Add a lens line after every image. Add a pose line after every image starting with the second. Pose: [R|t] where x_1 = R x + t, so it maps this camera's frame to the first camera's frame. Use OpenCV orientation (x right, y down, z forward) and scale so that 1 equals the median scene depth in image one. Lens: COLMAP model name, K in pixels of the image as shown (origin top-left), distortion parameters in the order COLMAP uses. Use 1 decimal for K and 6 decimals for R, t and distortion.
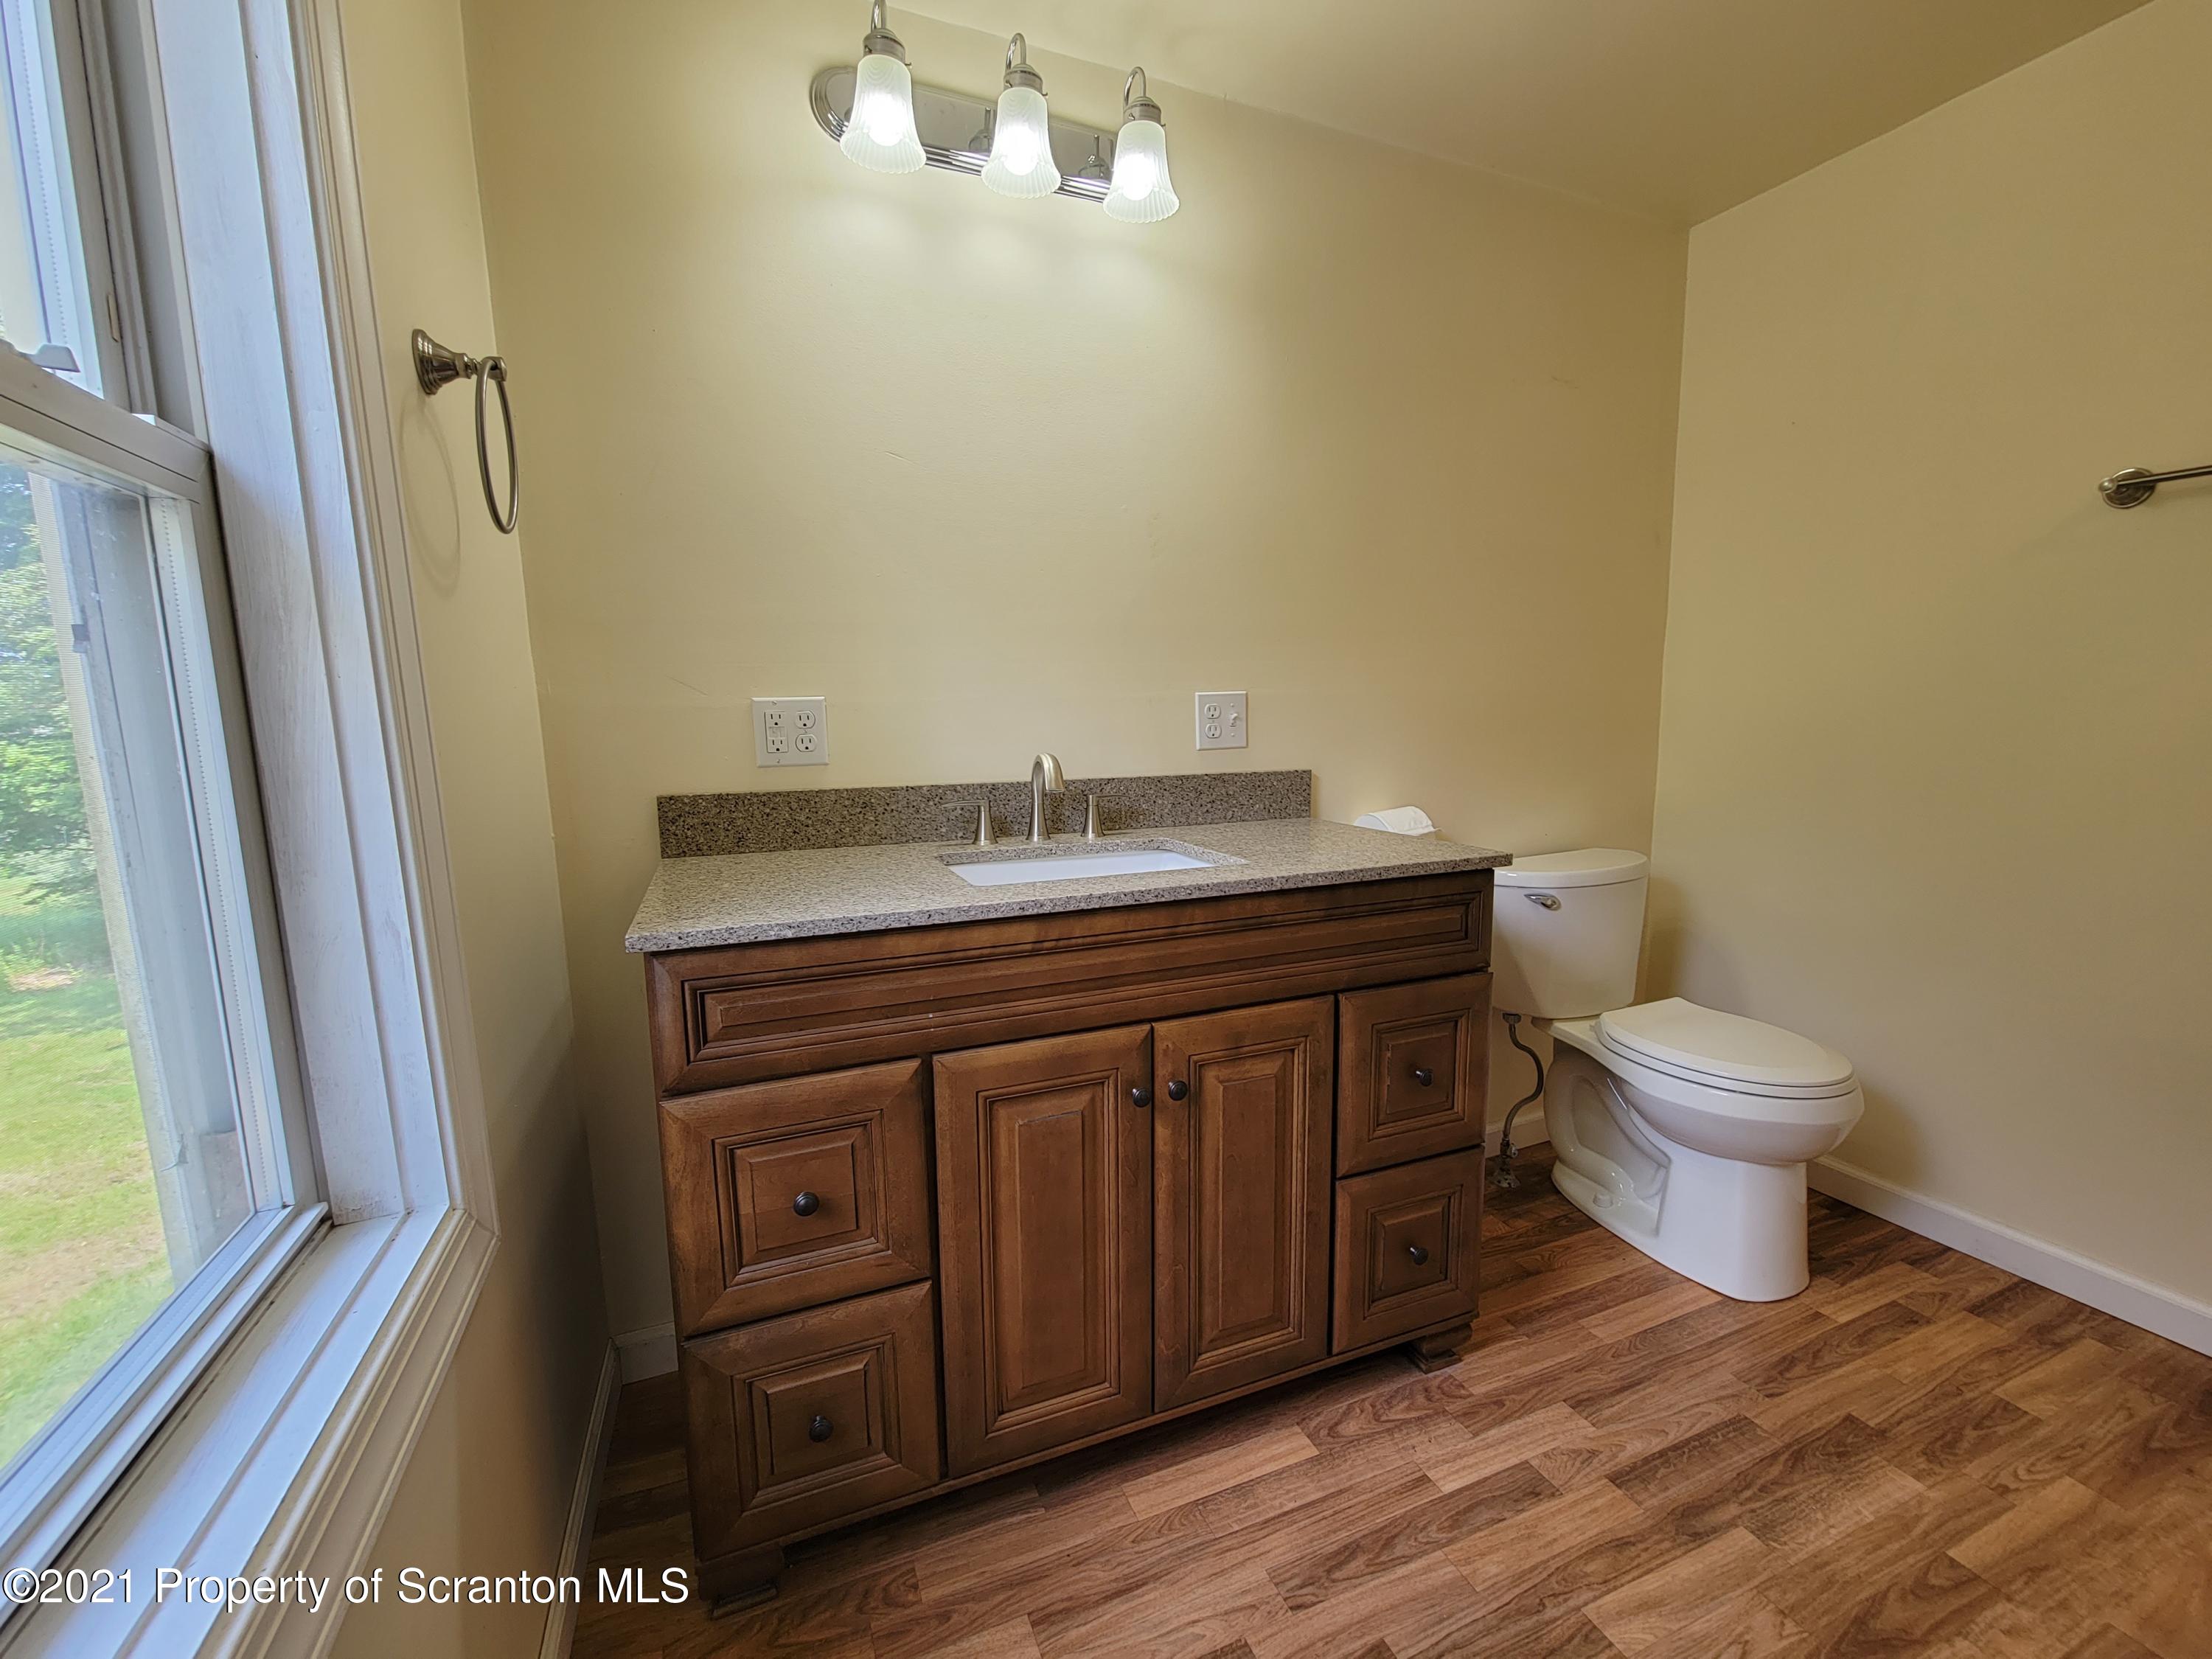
lens RADIAL K [[897.3, 0, 1096.0], [0, 897.3, 845.1], [0, 0, 1]] dist [-0.002176, -0.001683]
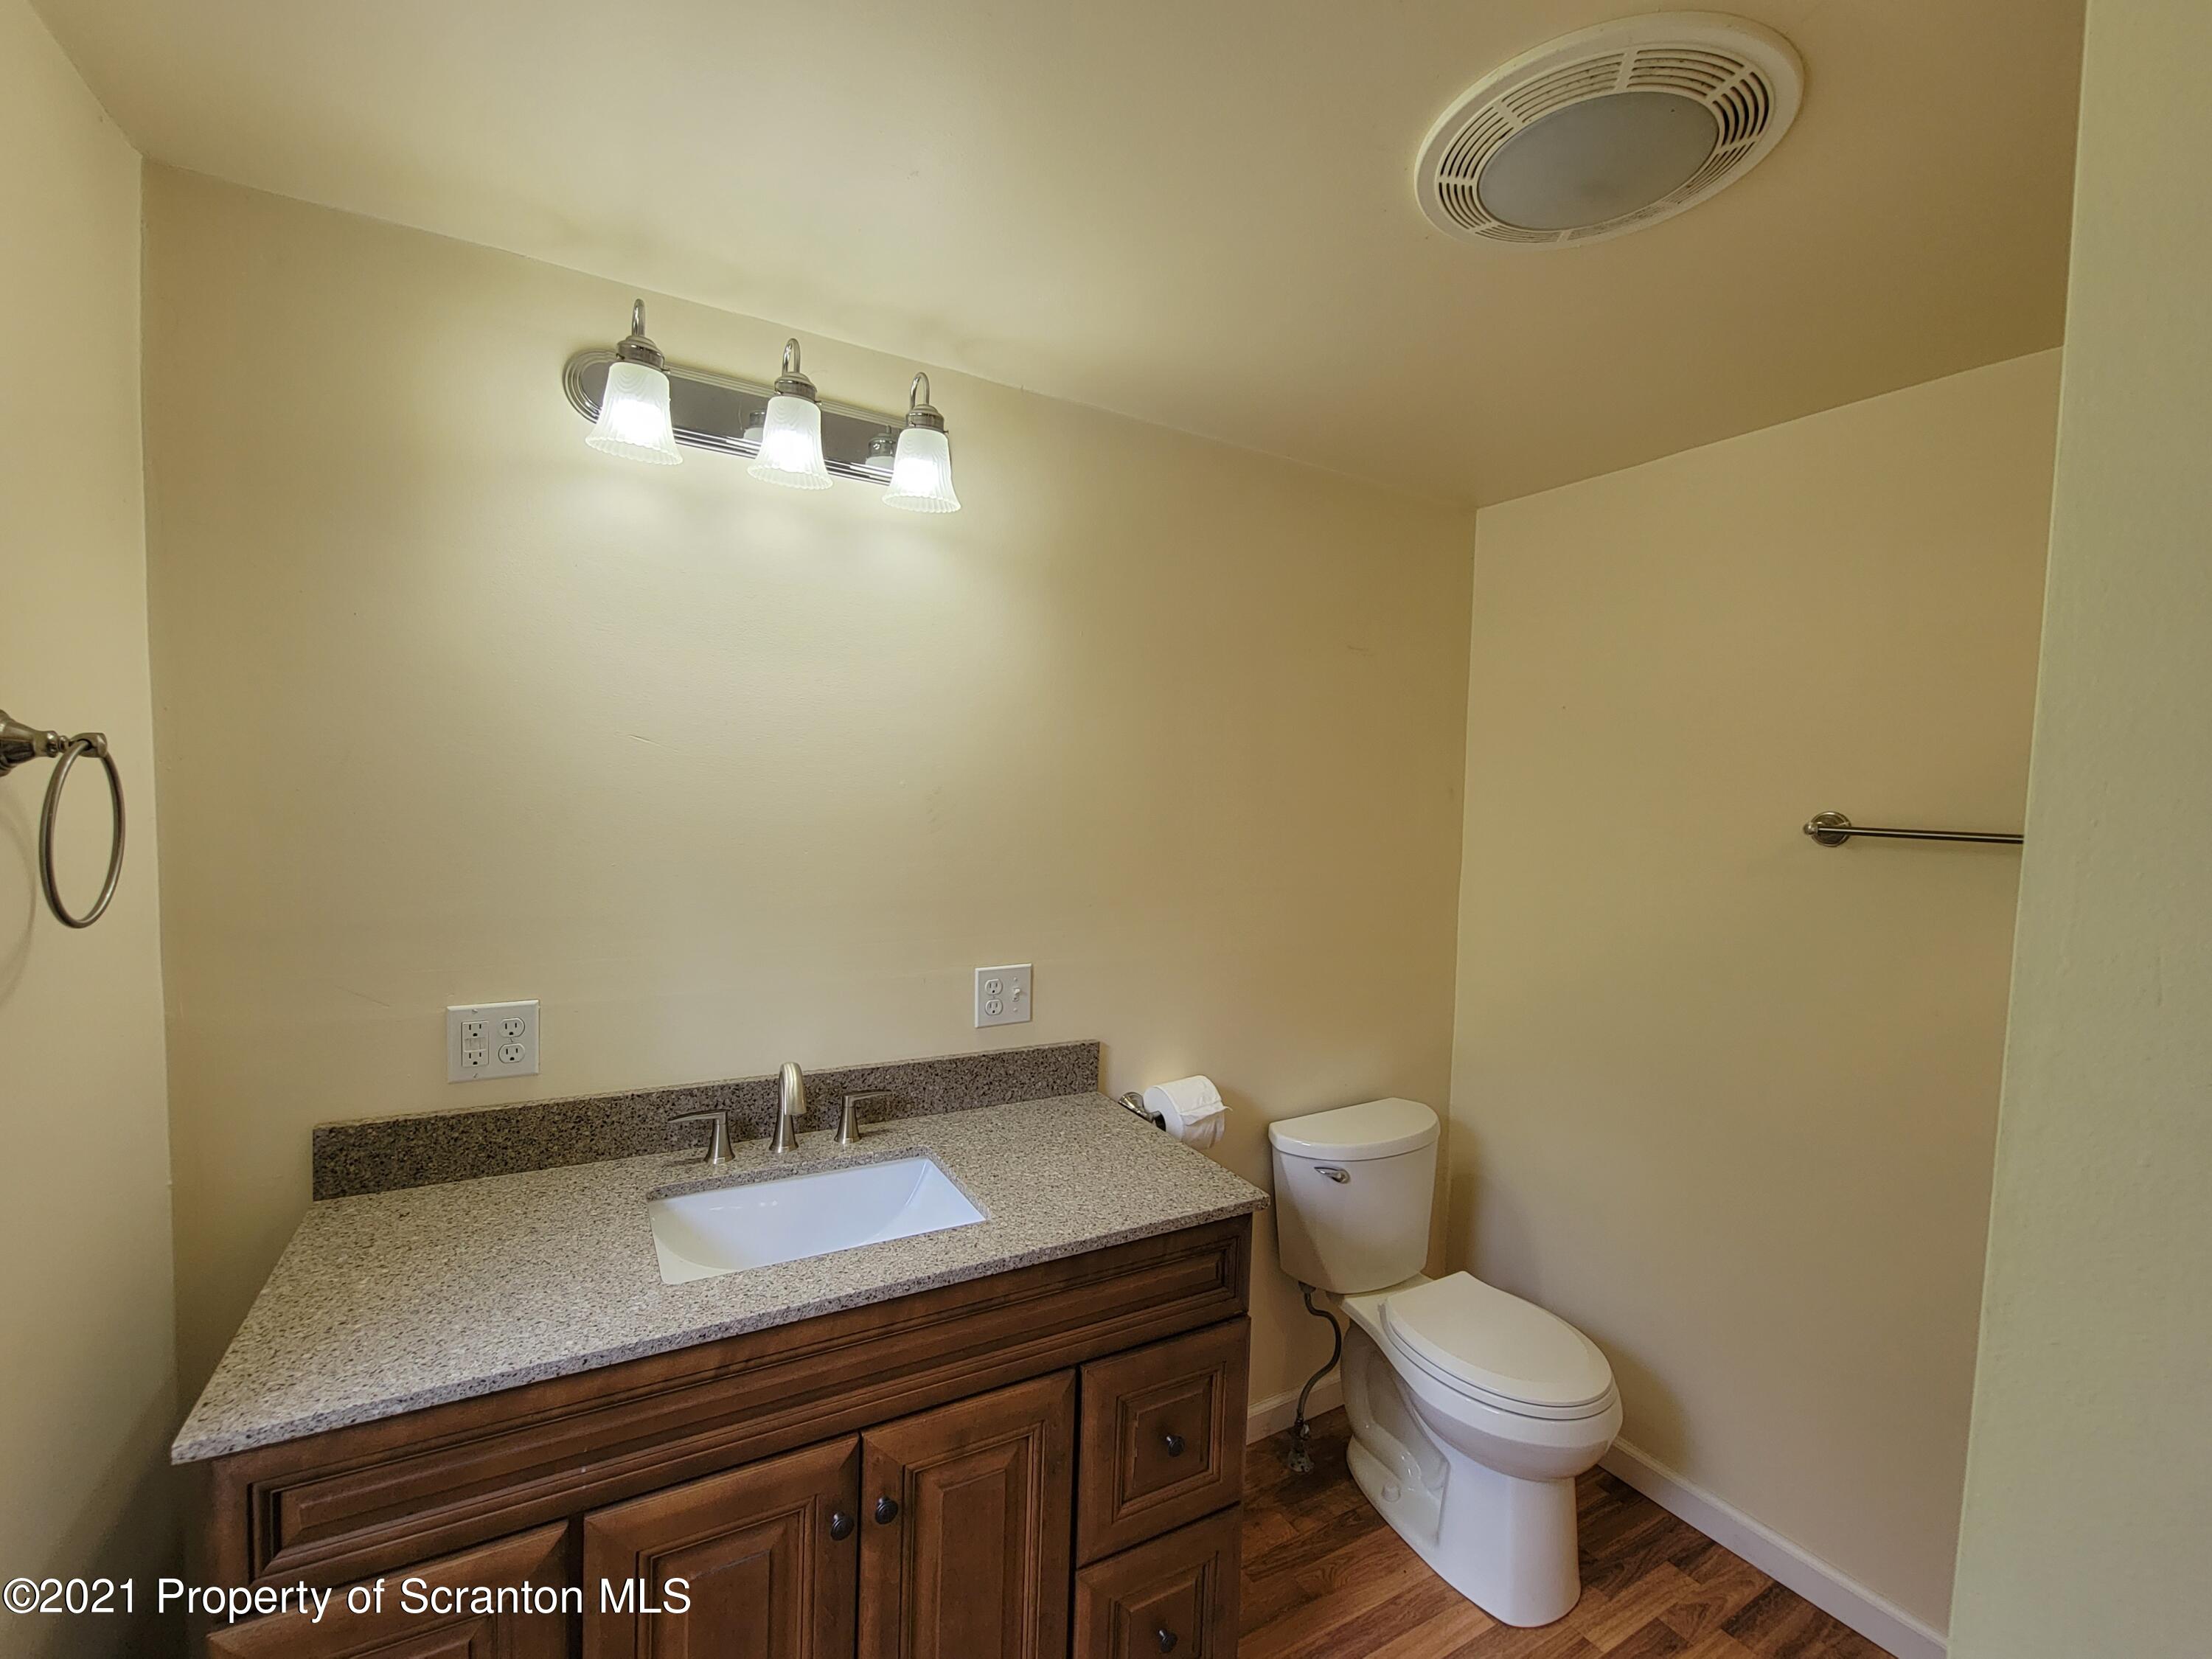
lens RADIAL K [[937.7, 0, 1098.5], [0, 937.7, 834.1], [0, 0, 1]] dist [-0.006165, 0.000261]
pose [[0.990701, 0.042227, 0.129341, 0.125233], [-0.030554, 0.995387, -0.090943, -0.267055], [-0.132585, 0.086145, 0.987421, -0.009821]]
